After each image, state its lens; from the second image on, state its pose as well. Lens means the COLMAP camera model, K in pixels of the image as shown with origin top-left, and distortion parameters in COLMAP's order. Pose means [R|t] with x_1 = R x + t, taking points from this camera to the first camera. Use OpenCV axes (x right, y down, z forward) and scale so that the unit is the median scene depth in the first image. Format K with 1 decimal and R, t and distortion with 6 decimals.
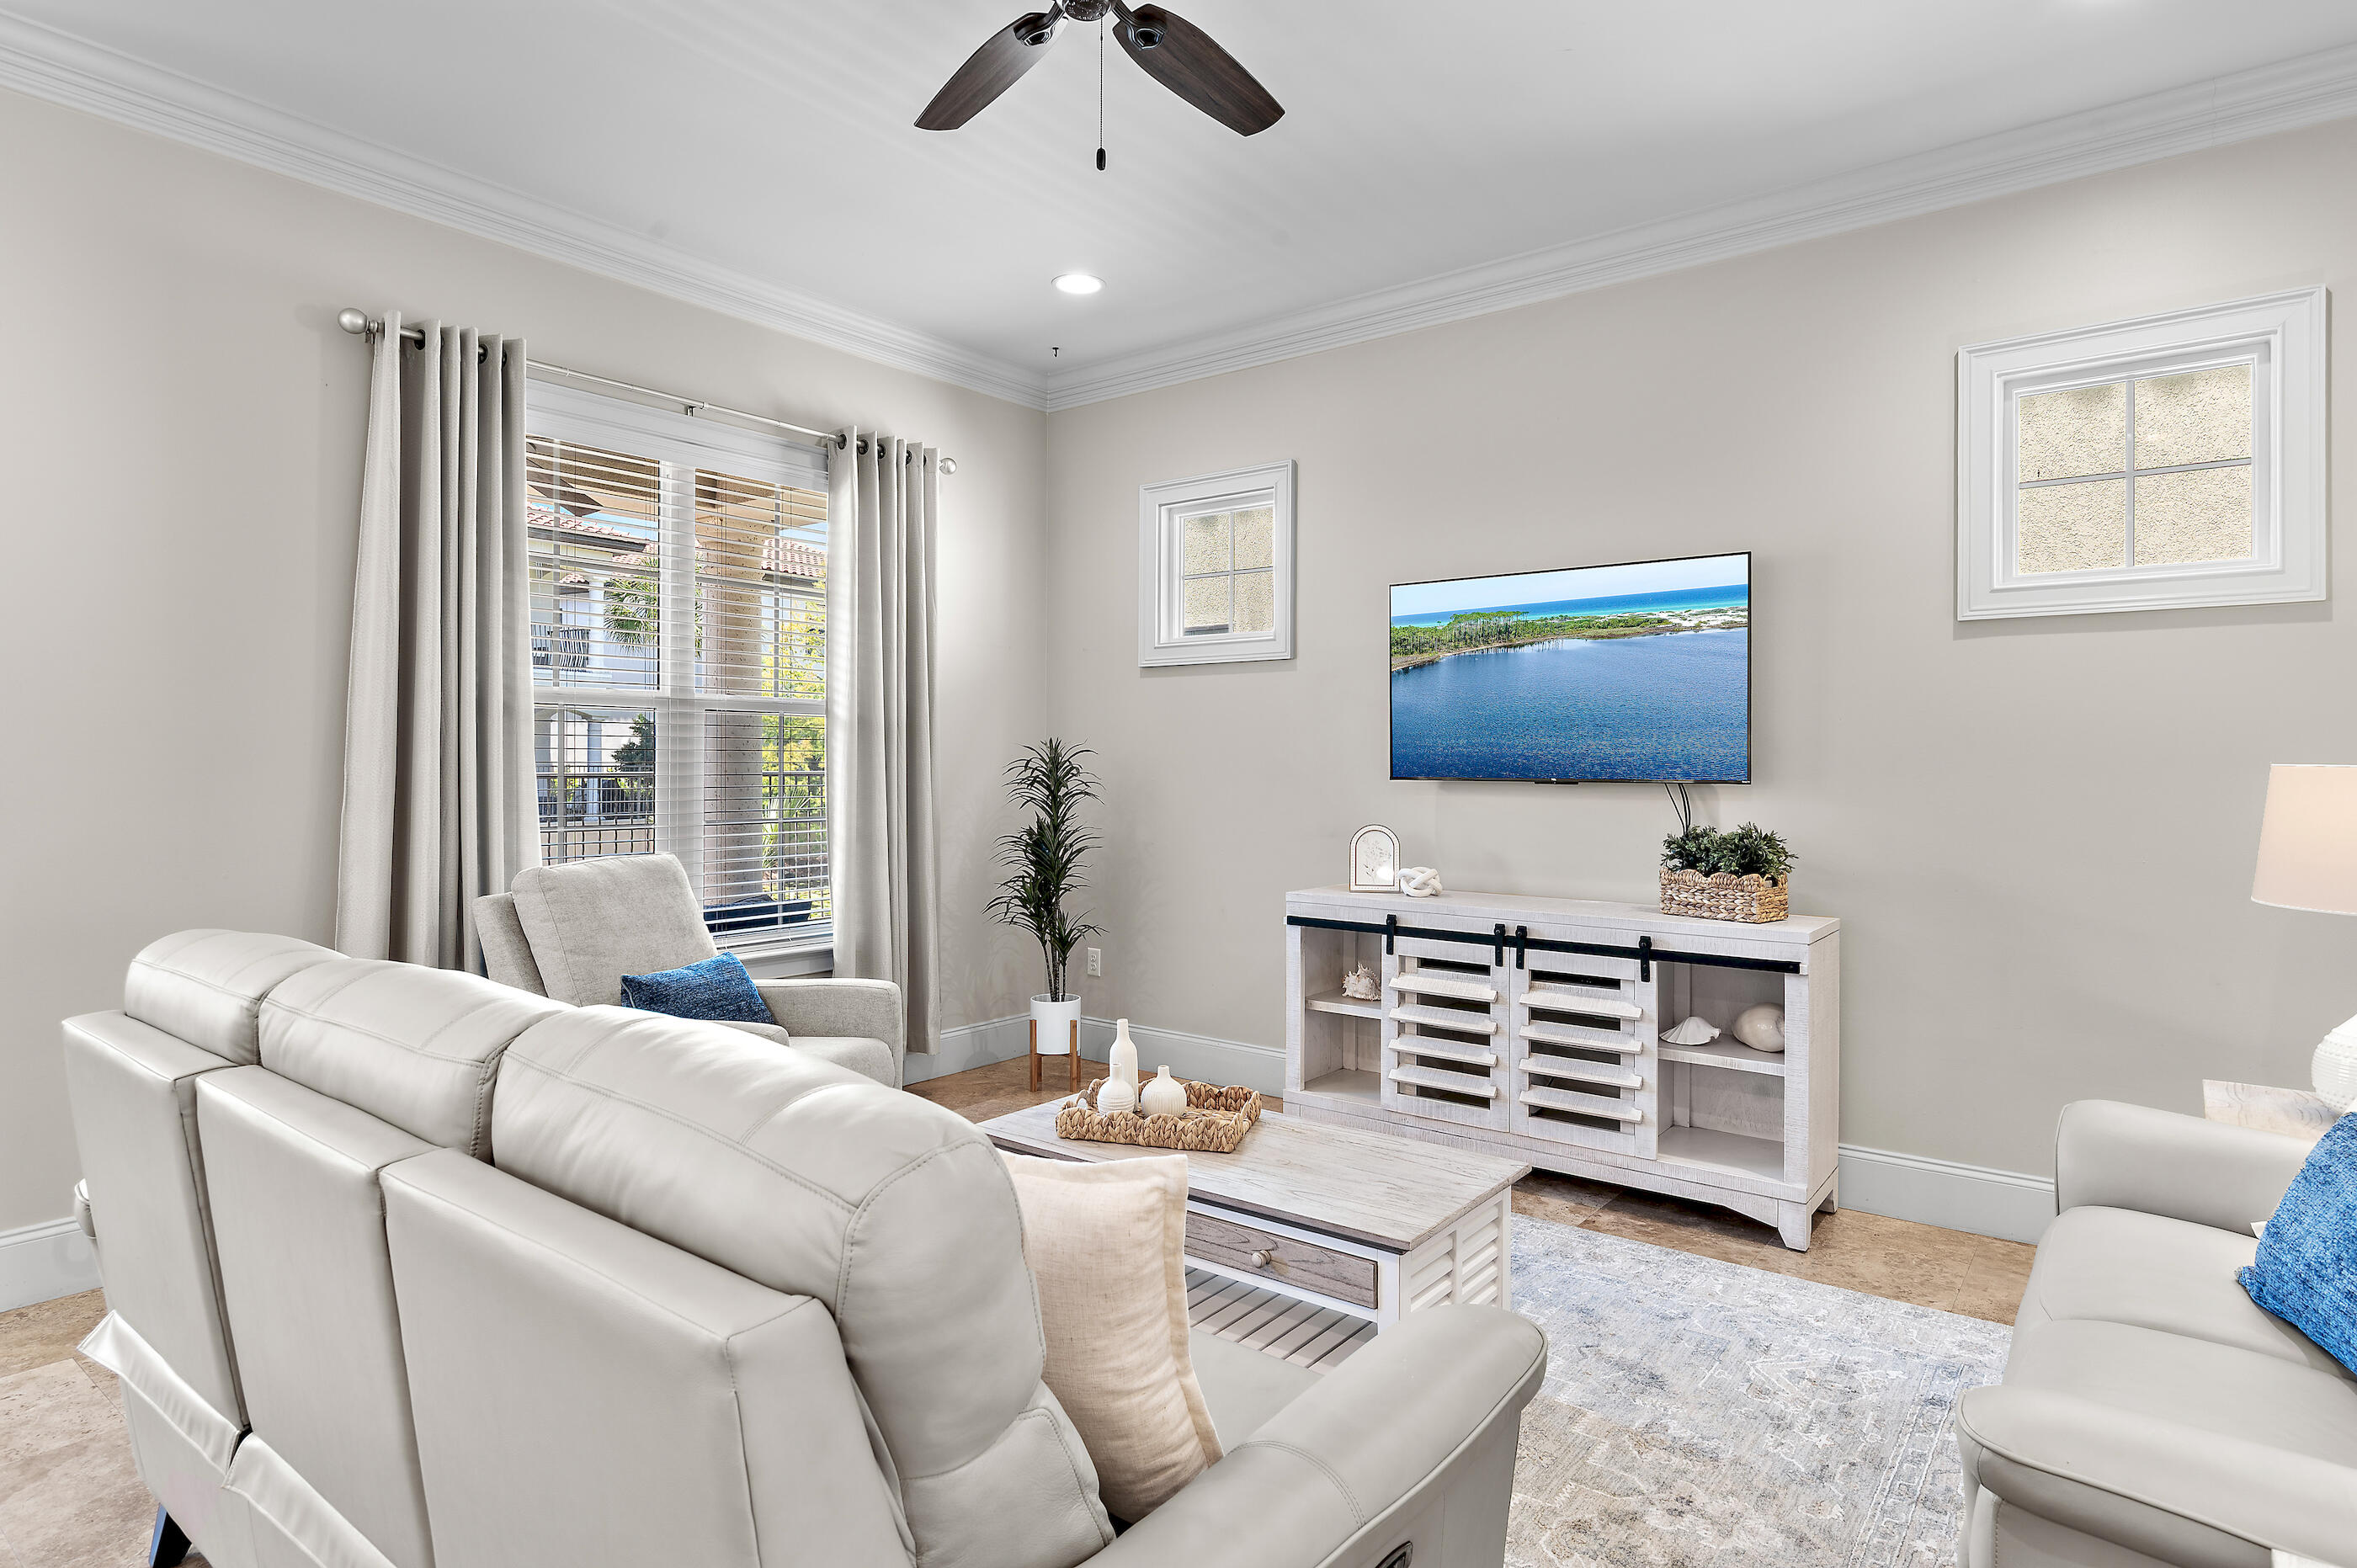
lens RADIAL K [[1266.3, 0, 1184.9], [0, 1266.3, 767.3], [0, 0, 1]] dist [0.002167, 0.000229]
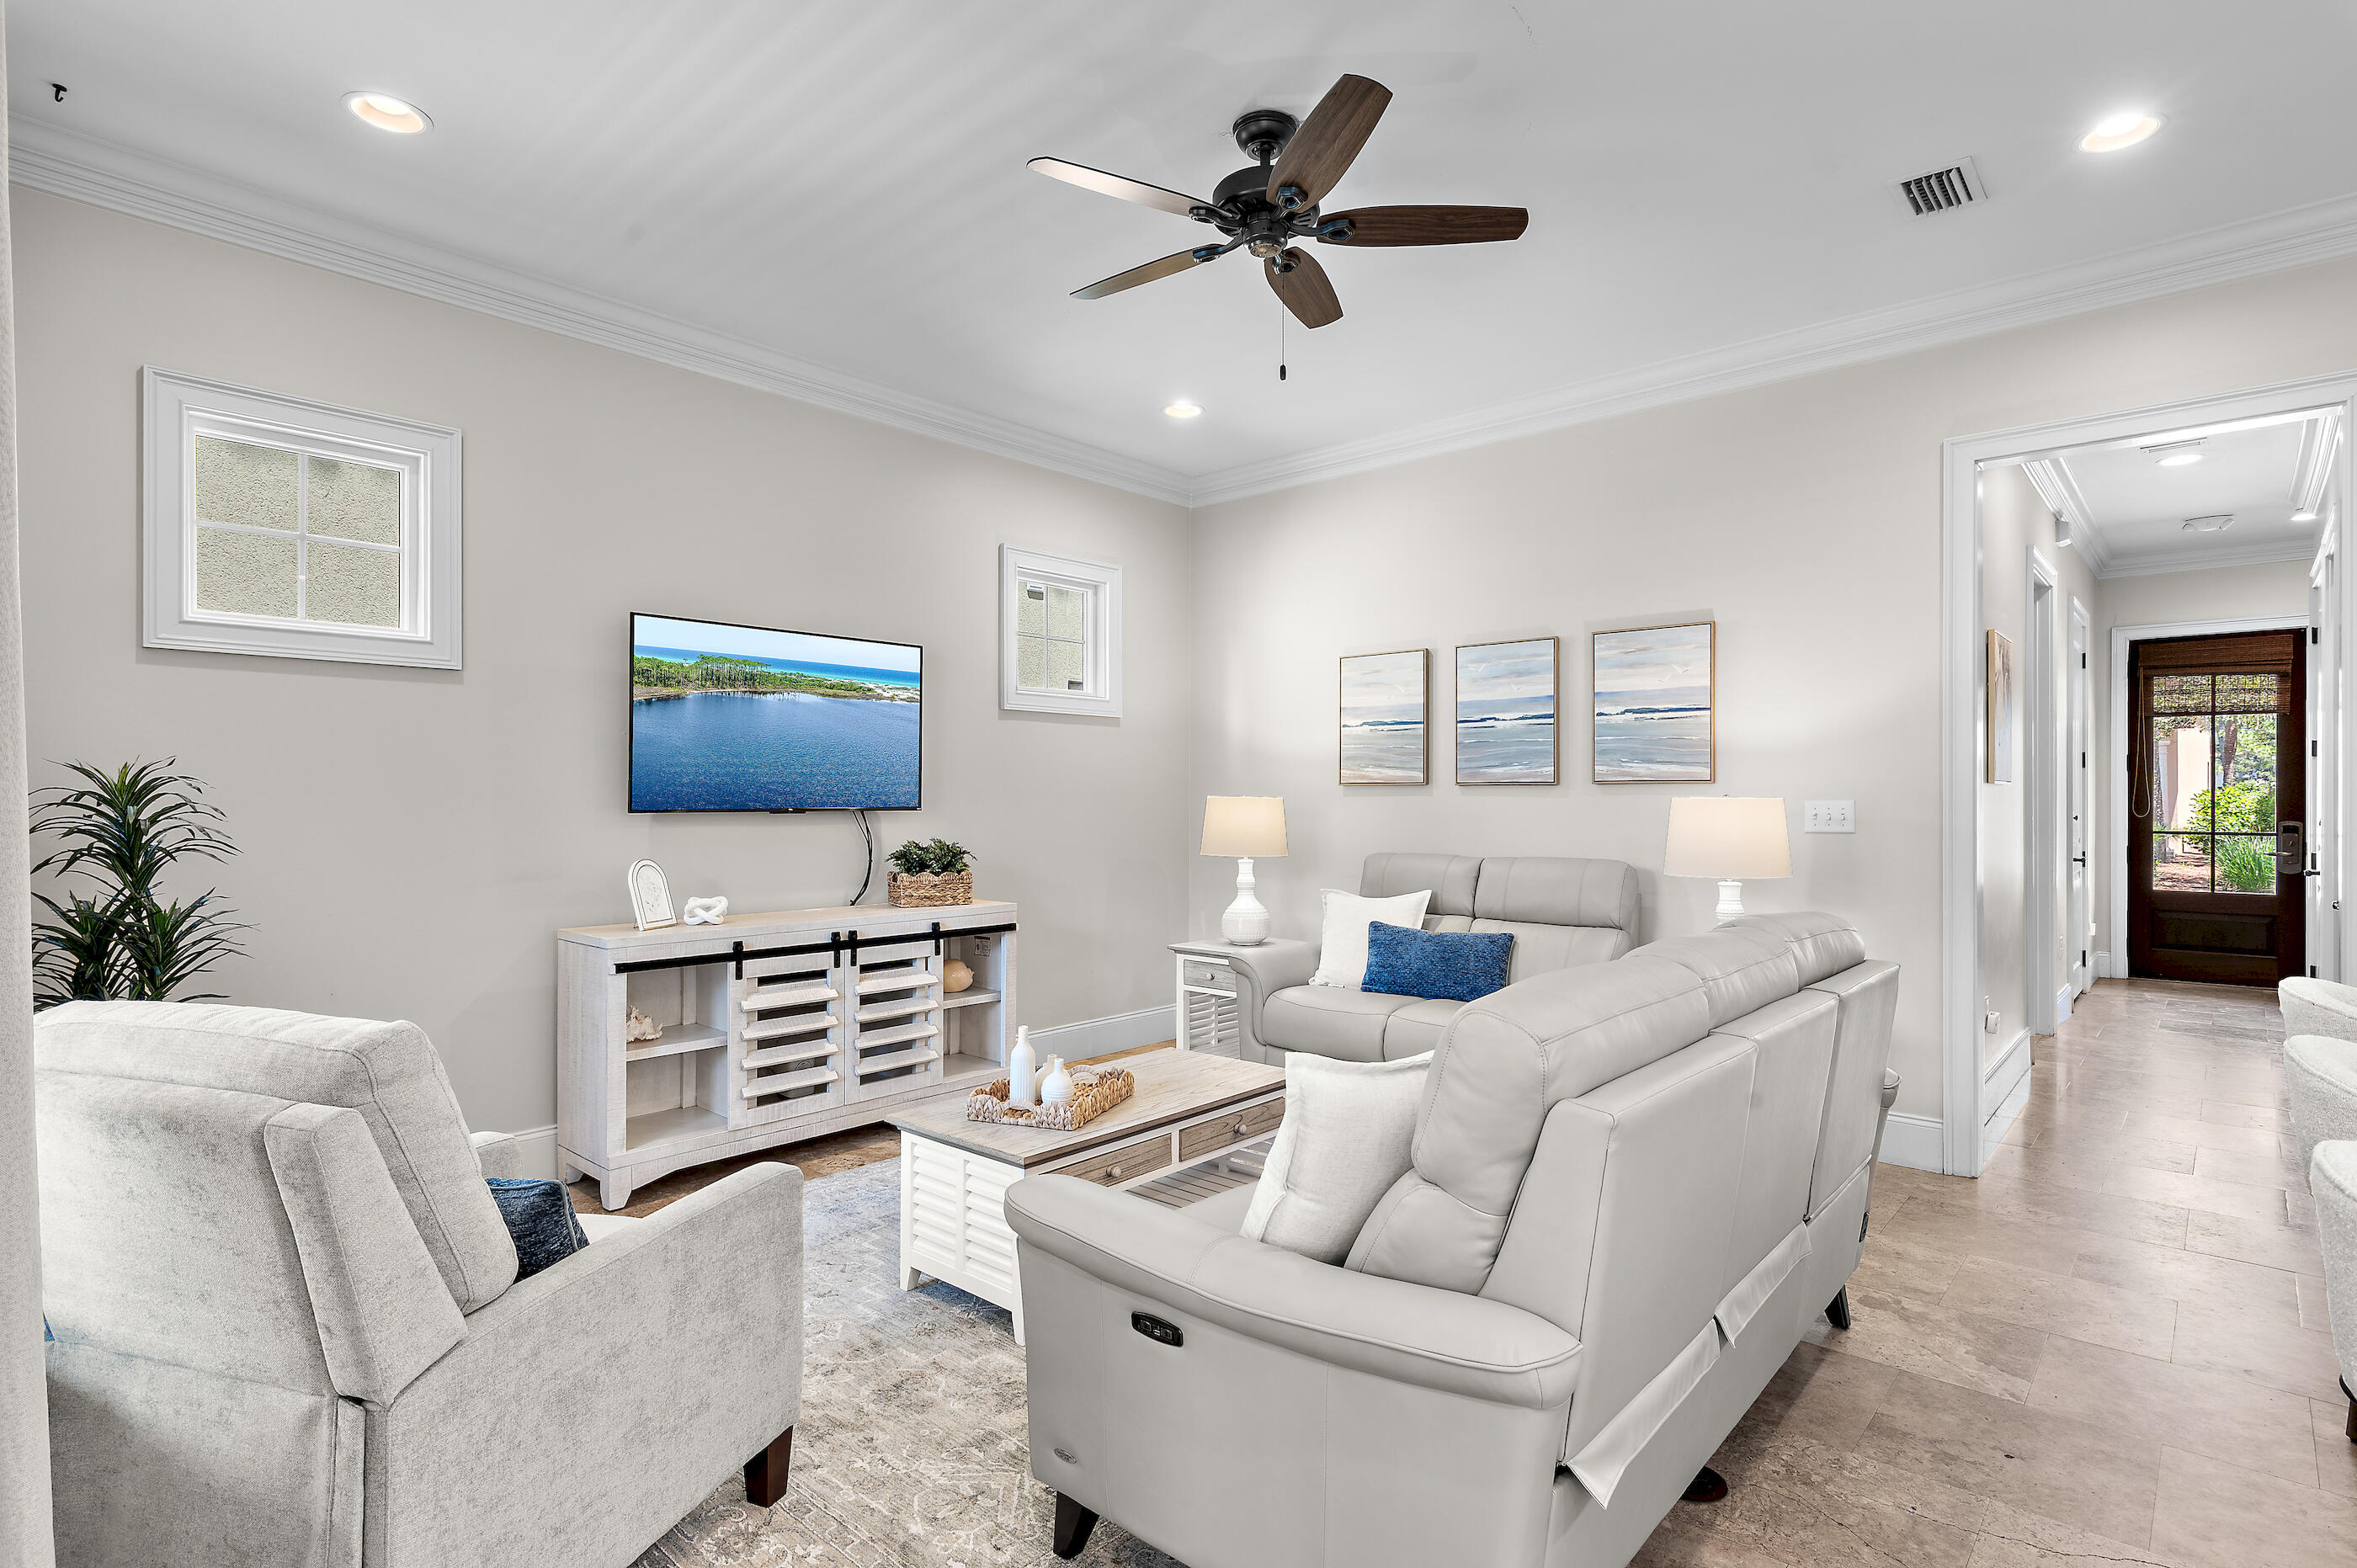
lens RADIAL K [[1159.5, 0, 1176.4], [0, 1159.5, 795.4], [0, 0, 1]] dist [-0.000867, 0.001702]
pose [[0.068532, -0.001129, 0.997648, -0.812282], [0.002662, 0.999996, 0.000949, -0.004183], [-0.997645, 0.002591, 0.068535, 0.610051]]
